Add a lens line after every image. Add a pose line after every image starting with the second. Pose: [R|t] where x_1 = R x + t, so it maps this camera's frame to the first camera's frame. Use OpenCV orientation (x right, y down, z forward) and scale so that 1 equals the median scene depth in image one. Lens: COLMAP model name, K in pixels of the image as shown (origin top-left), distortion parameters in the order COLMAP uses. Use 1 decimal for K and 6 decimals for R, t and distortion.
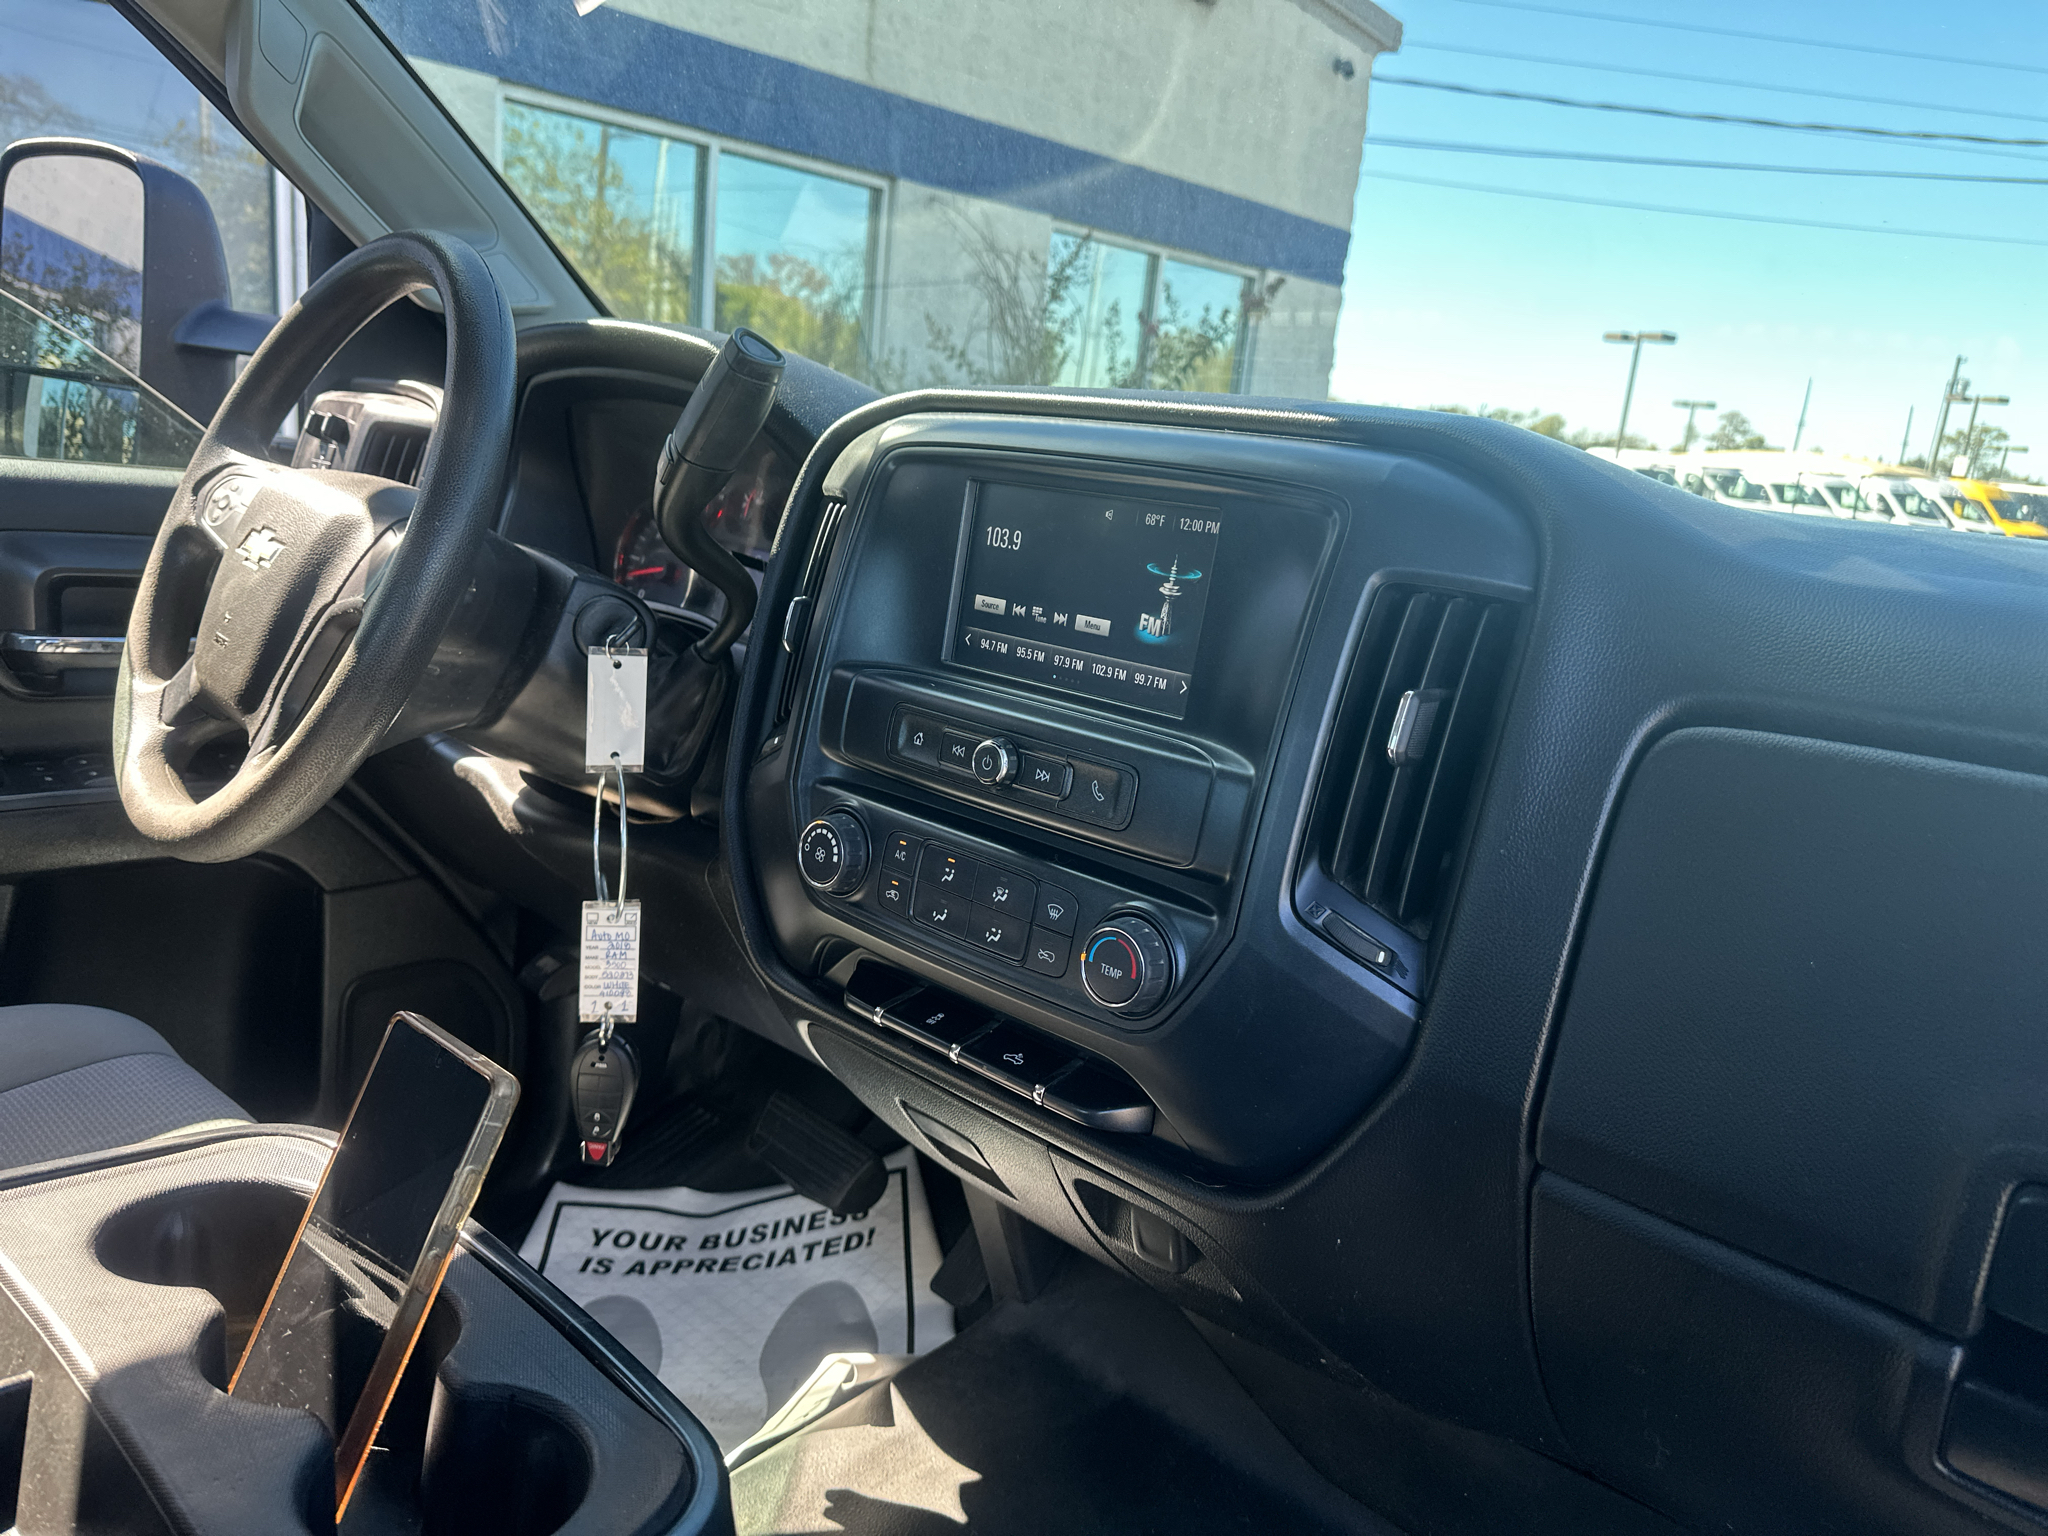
lens RADIAL K [[1455.0, 0, 1013.7], [0, 1455.0, 762.8], [0, 0, 1]] dist [-0.000199, -0.027864]
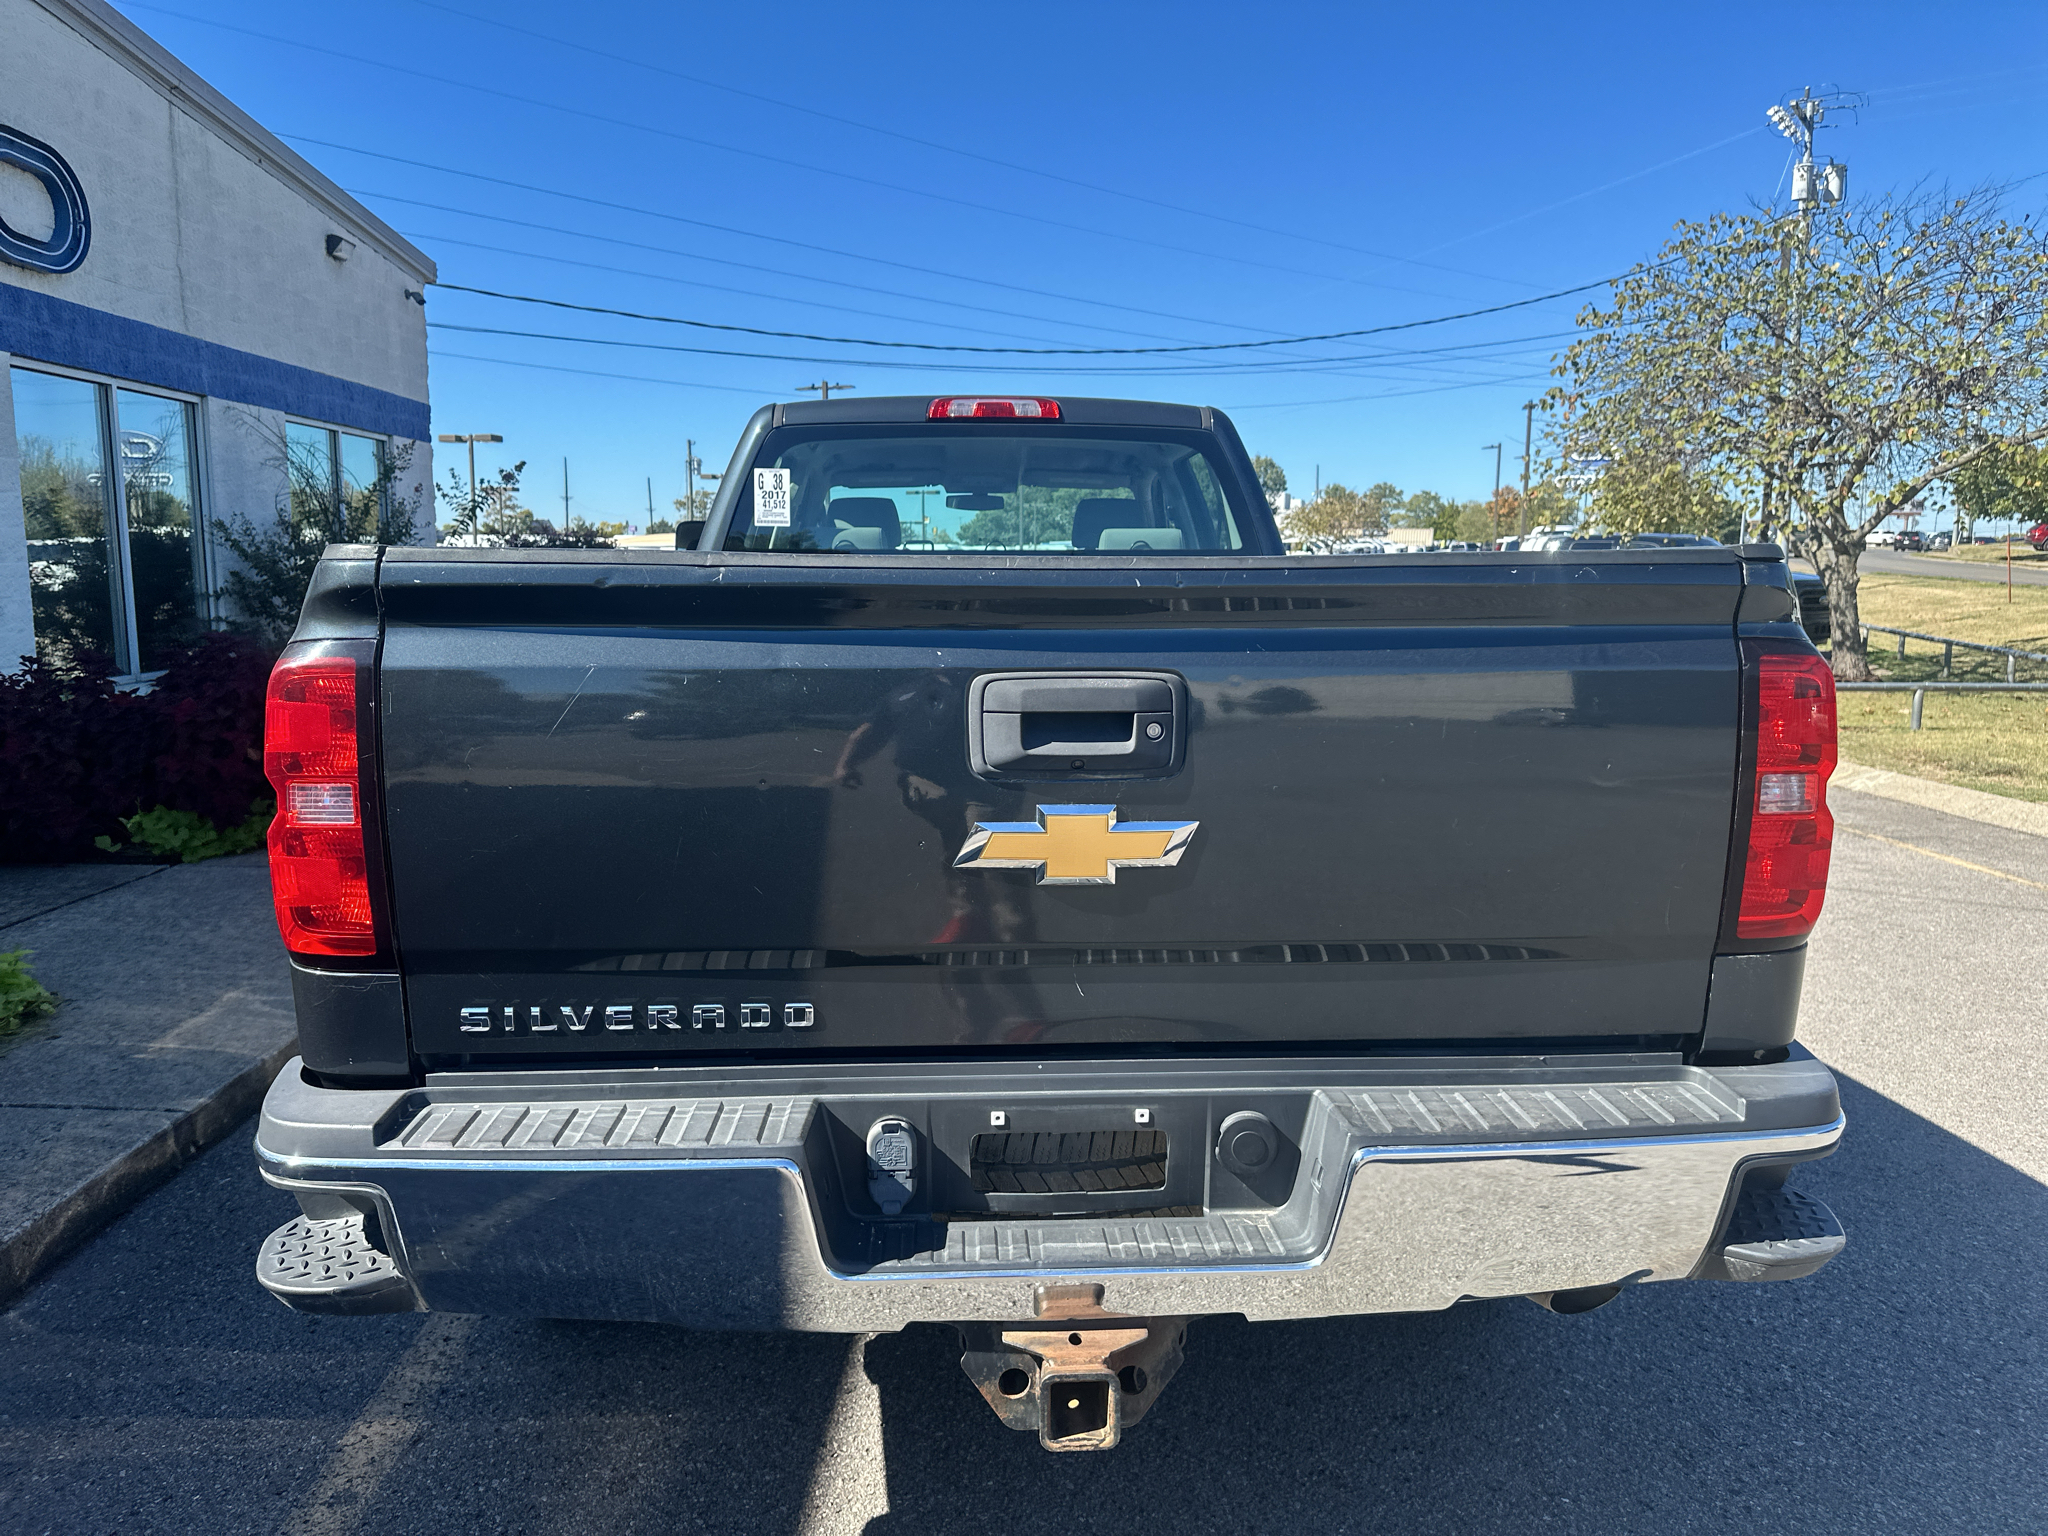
lens RADIAL K [[1401.3, 0, 1027.6], [0, 1401.3, 755.3], [0, 0, 1]] dist [0.061473, -0.067520]
pose [[0.690454, -0.192133, 0.697394, -0.425256], [0.229495, 0.972458, 0.040703, 0.049439], [-0.686007, 0.131945, 0.715532, -0.373121]]
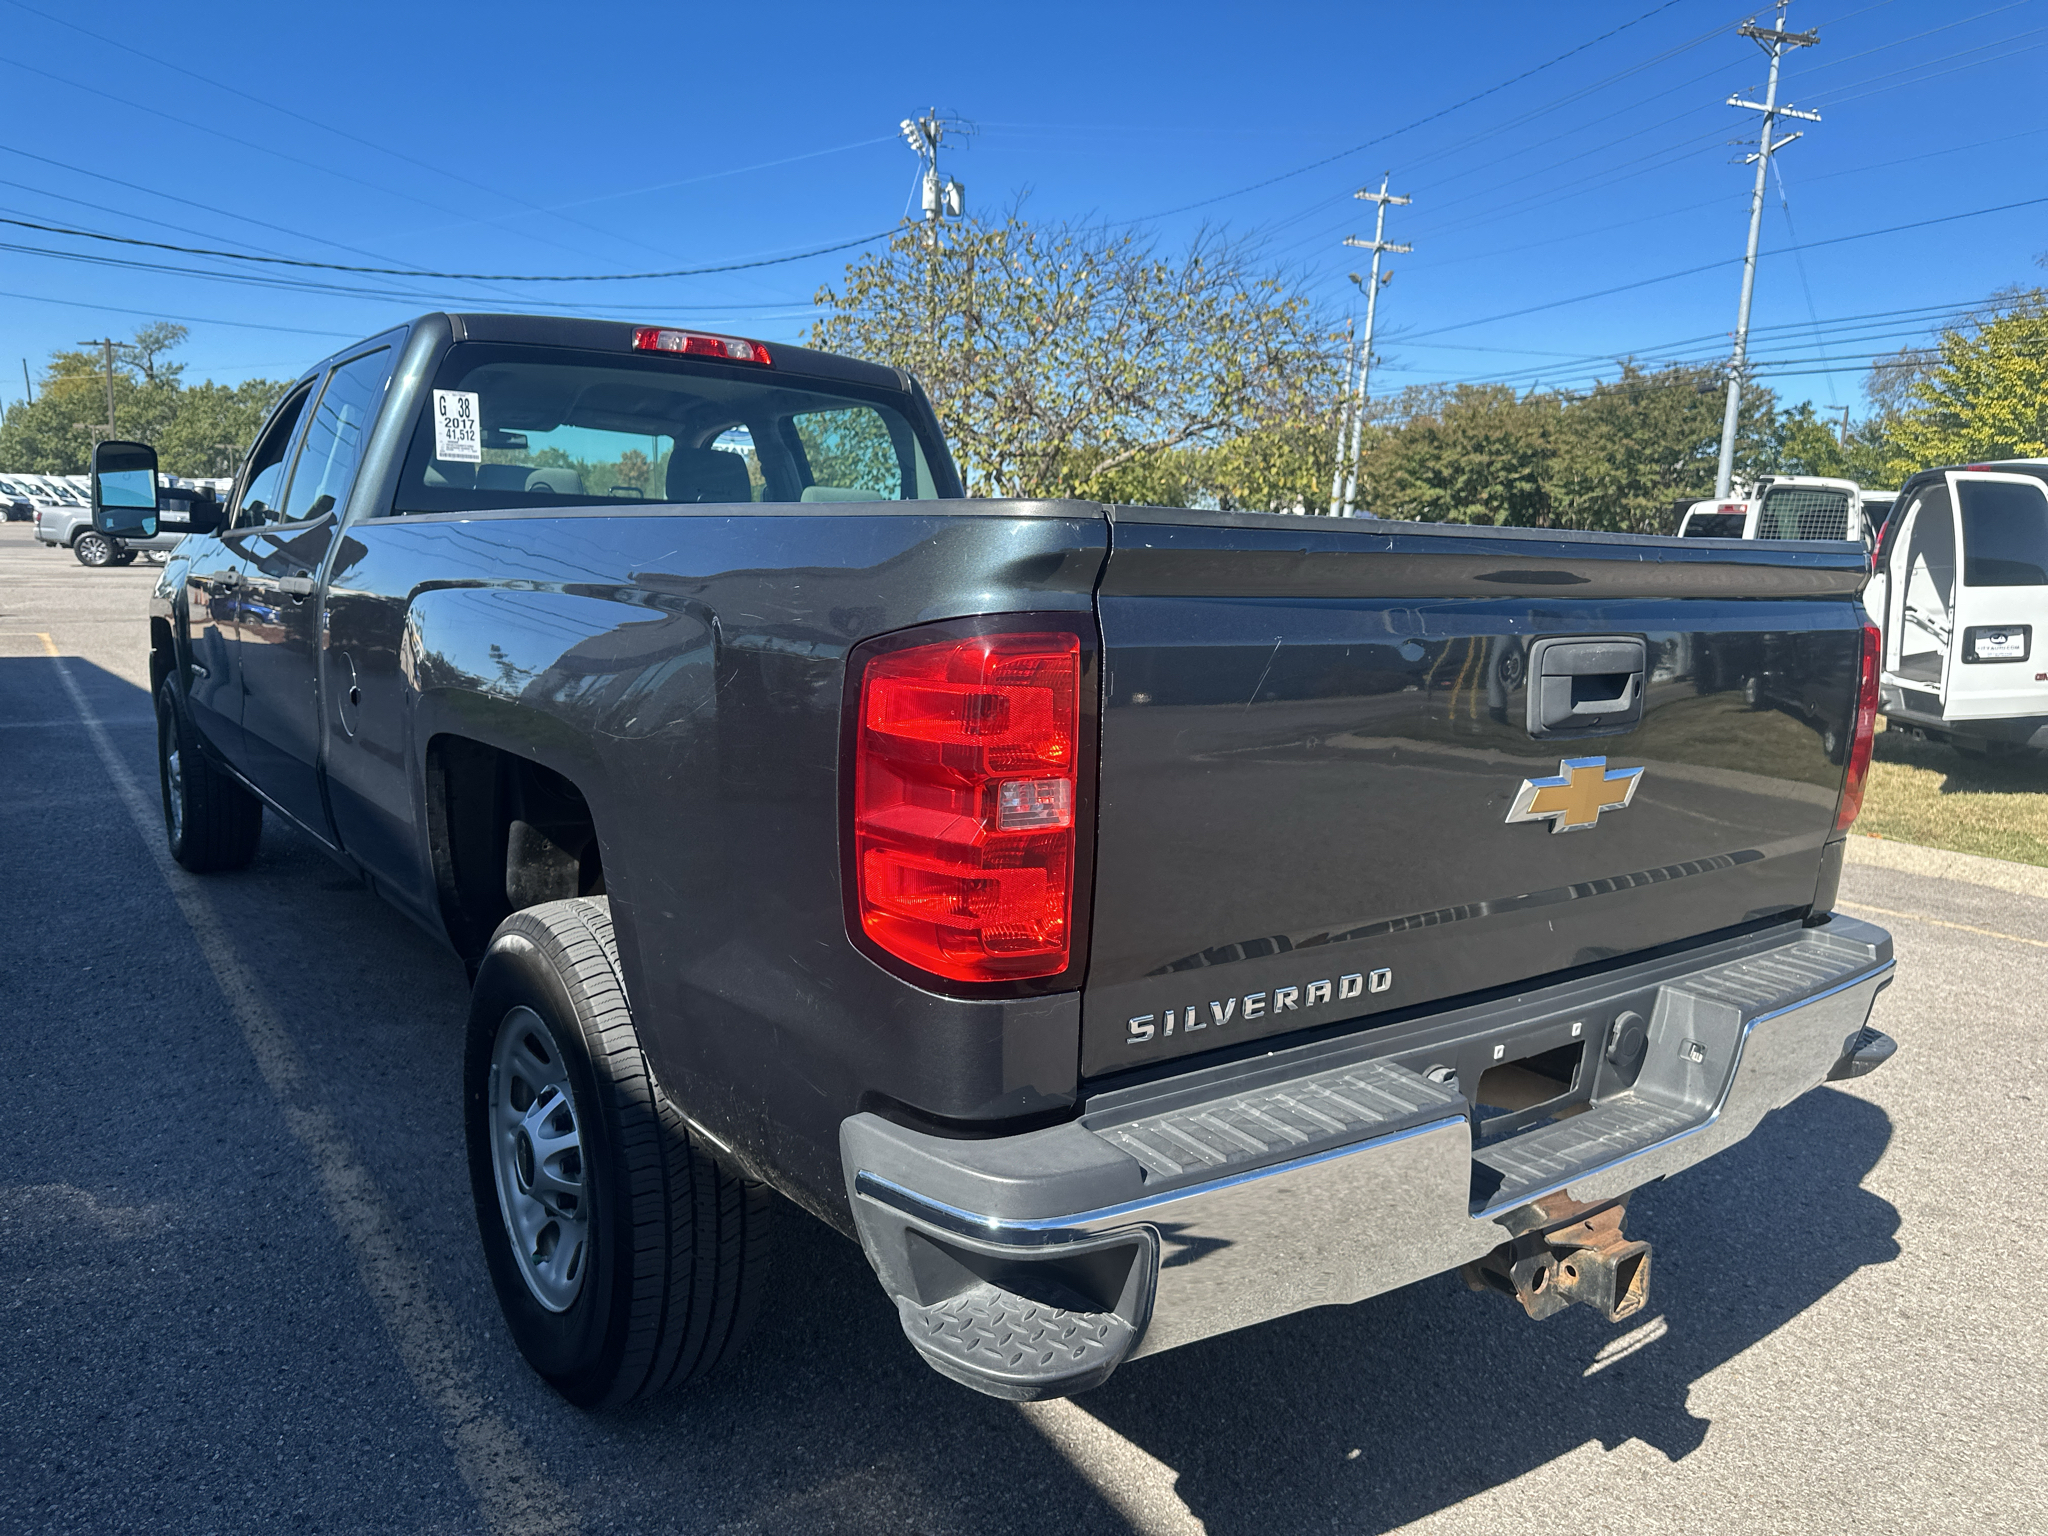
lens RADIAL K [[1455.0, 0, 1013.7], [0, 1455.0, 762.8], [0, 0, 1]] dist [-0.000199, -0.027864]
pose [[0.189855, -0.234320, 0.953441, -0.501716], [0.203203, 0.959454, 0.195335, 0.012201], [-0.960554, 0.156657, 0.229772, -0.233588]]
